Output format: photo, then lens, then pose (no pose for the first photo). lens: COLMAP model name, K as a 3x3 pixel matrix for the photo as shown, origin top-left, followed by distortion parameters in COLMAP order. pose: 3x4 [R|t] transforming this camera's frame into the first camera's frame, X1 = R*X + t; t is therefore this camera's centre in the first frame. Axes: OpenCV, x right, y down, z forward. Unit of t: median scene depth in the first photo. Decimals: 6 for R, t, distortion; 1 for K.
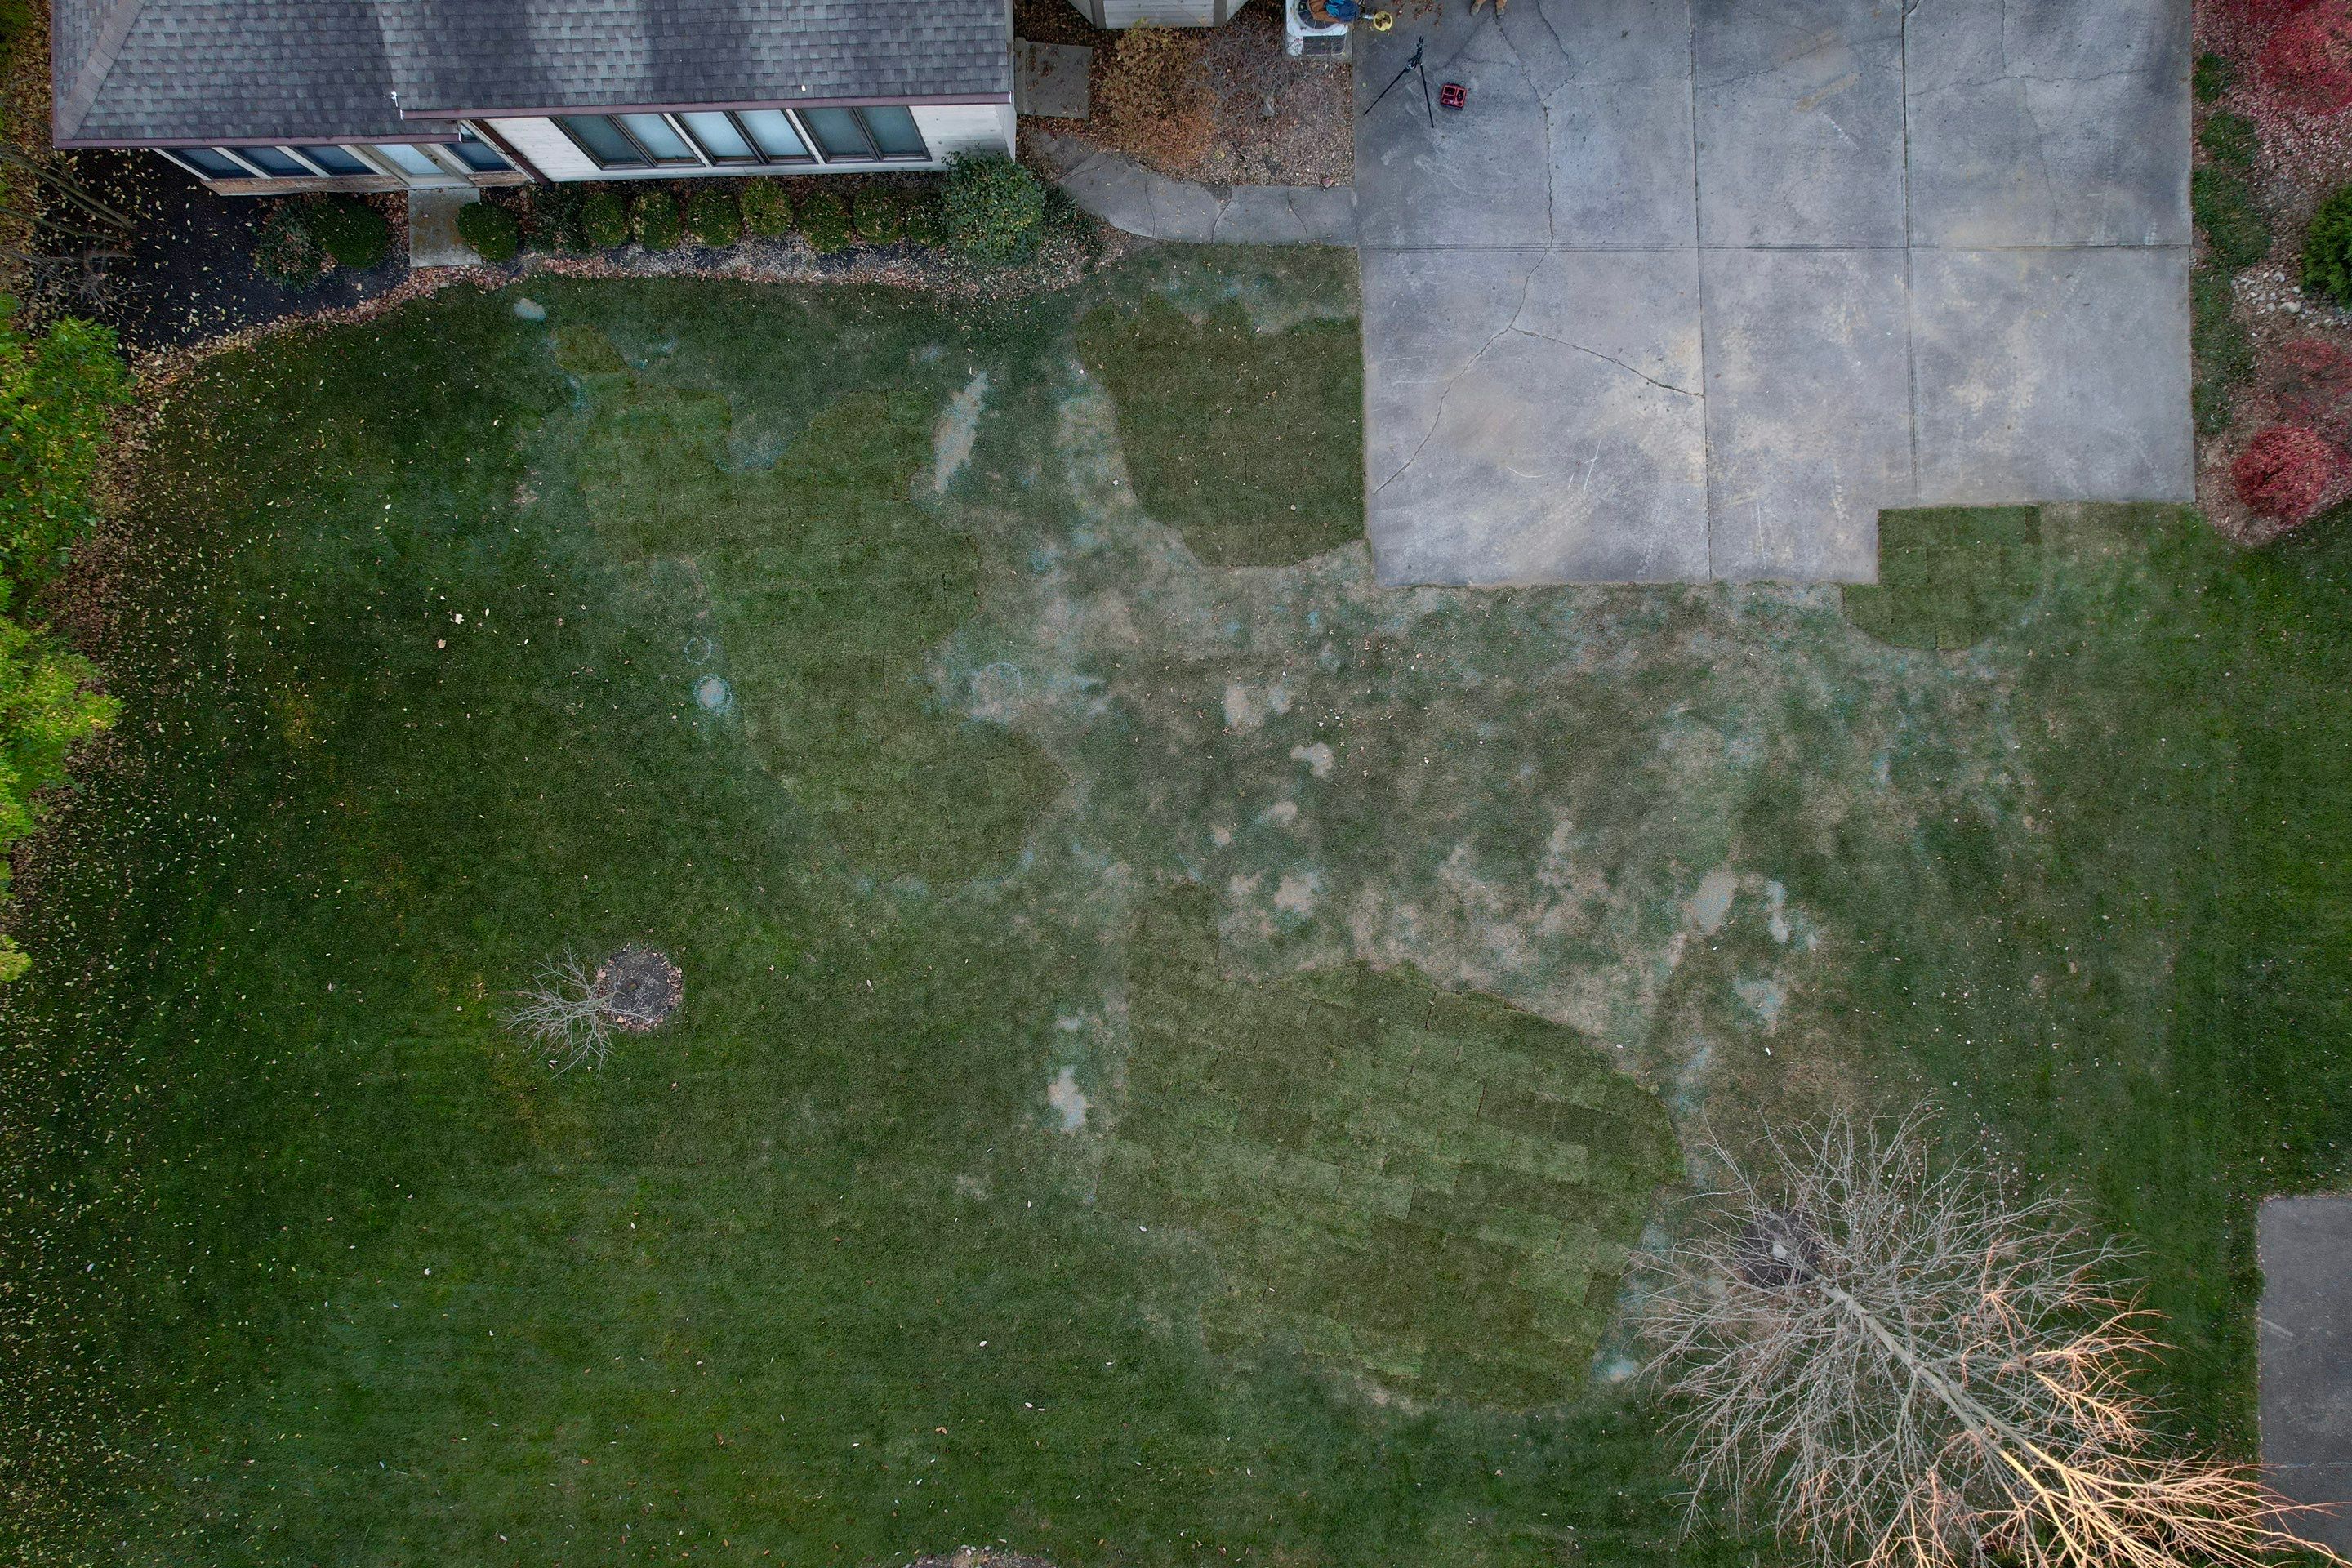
lens RADIAL K [[1535.0, 0, 1163.7], [0, 1535.0, 785.3], [0, 0, 1]] dist [-0.069529, 0.050677]
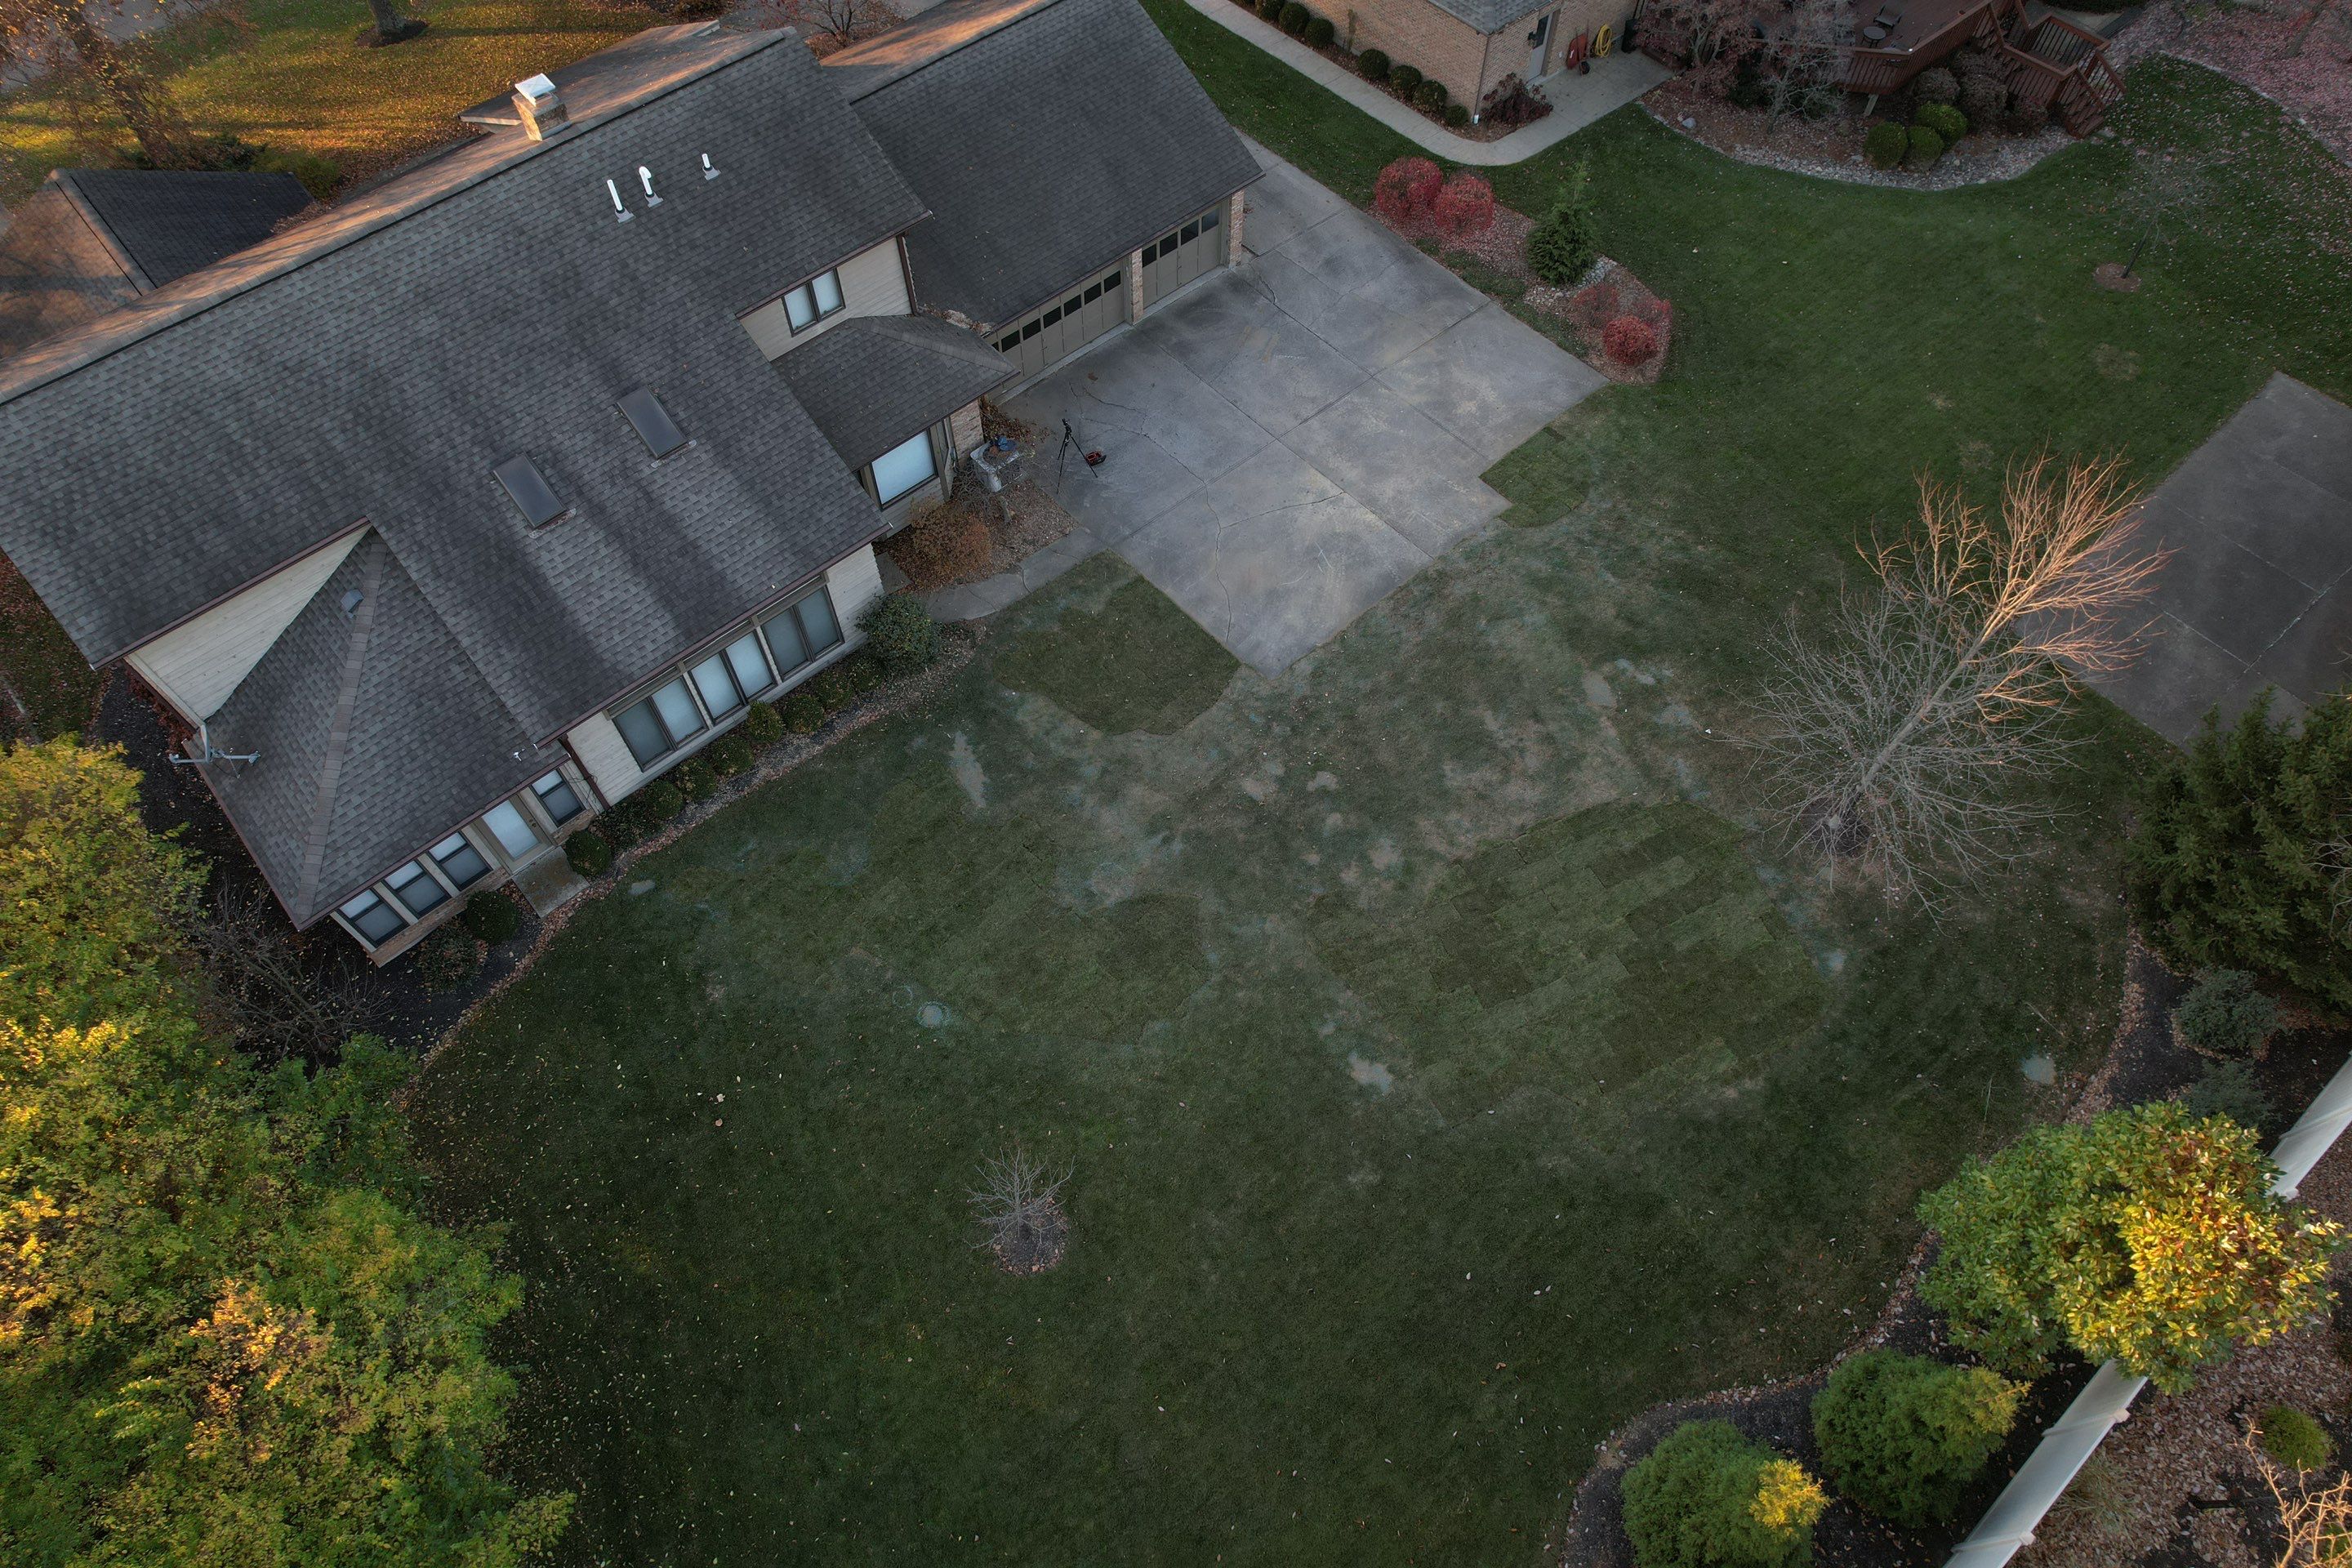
lens RADIAL K [[1535.0, 0, 1174.2], [0, 1535.0, 773.2], [0, 0, 1]] dist [-0.069529, 0.050677]
pose [[0.760504, -0.545990, 0.351467, -0.475047], [0.649327, 0.636992, -0.415471, 0.455915], [0.002961, 0.544184, 0.838960, -0.142185]]
